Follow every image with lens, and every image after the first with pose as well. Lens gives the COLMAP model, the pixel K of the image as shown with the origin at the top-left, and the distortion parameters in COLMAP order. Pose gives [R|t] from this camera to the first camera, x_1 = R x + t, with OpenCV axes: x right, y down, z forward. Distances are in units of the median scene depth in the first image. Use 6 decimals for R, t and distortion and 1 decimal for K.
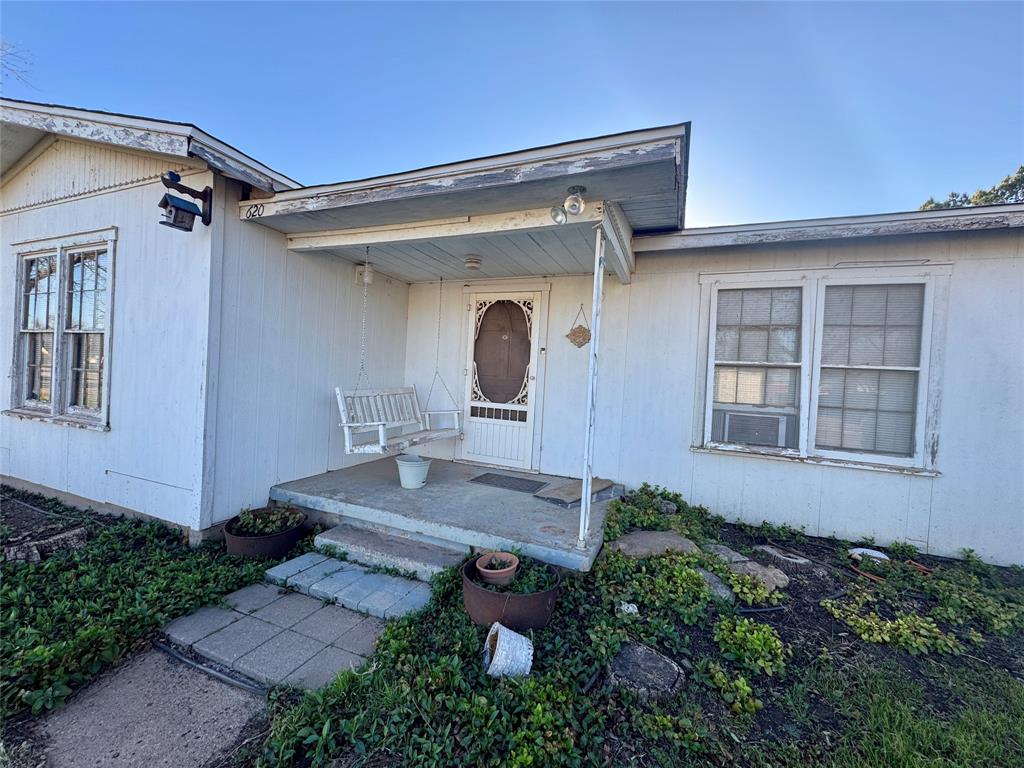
lens RADIAL K [[409.1, 0, 512.1], [0, 409.1, 383.5], [0, 0, 1]] dist [-0.002293, 0.000930]
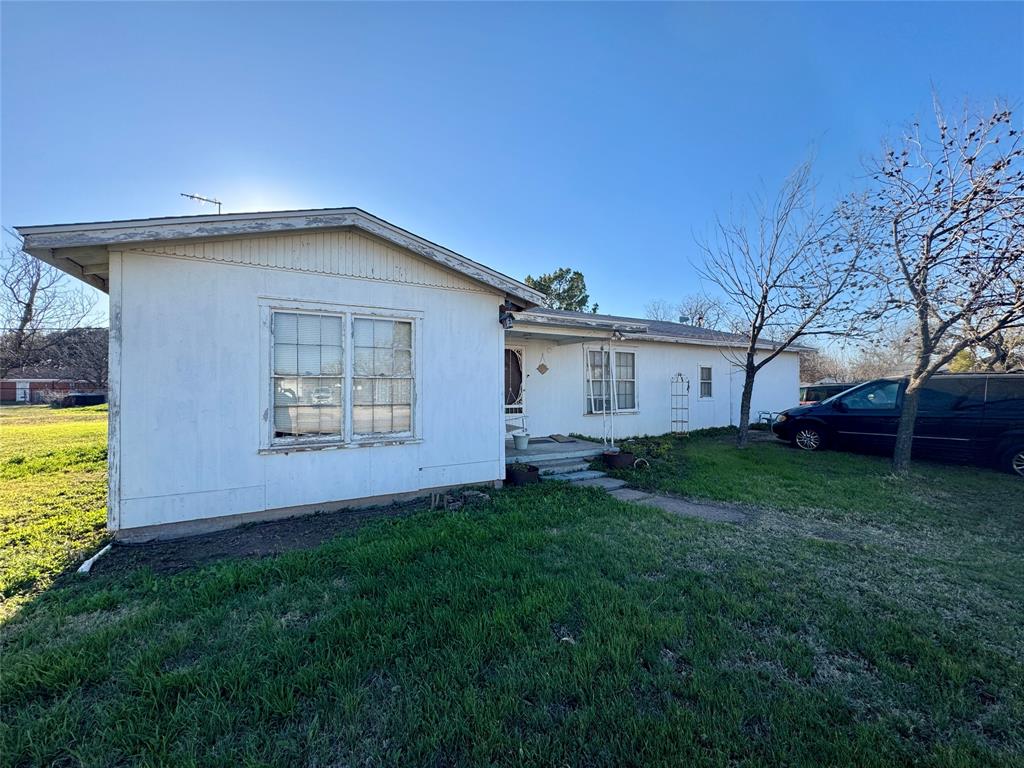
lens RADIAL K [[409.1, 0, 509.7], [0, 409.1, 384.4], [0, 0, 1]] dist [-0.002293, 0.000930]
pose [[0.631602, -0.049969, 0.773681, -1.497997], [0.044473, 0.998613, 0.028190, -0.099103], [-0.774016, 0.016602, 0.632948, -0.181652]]
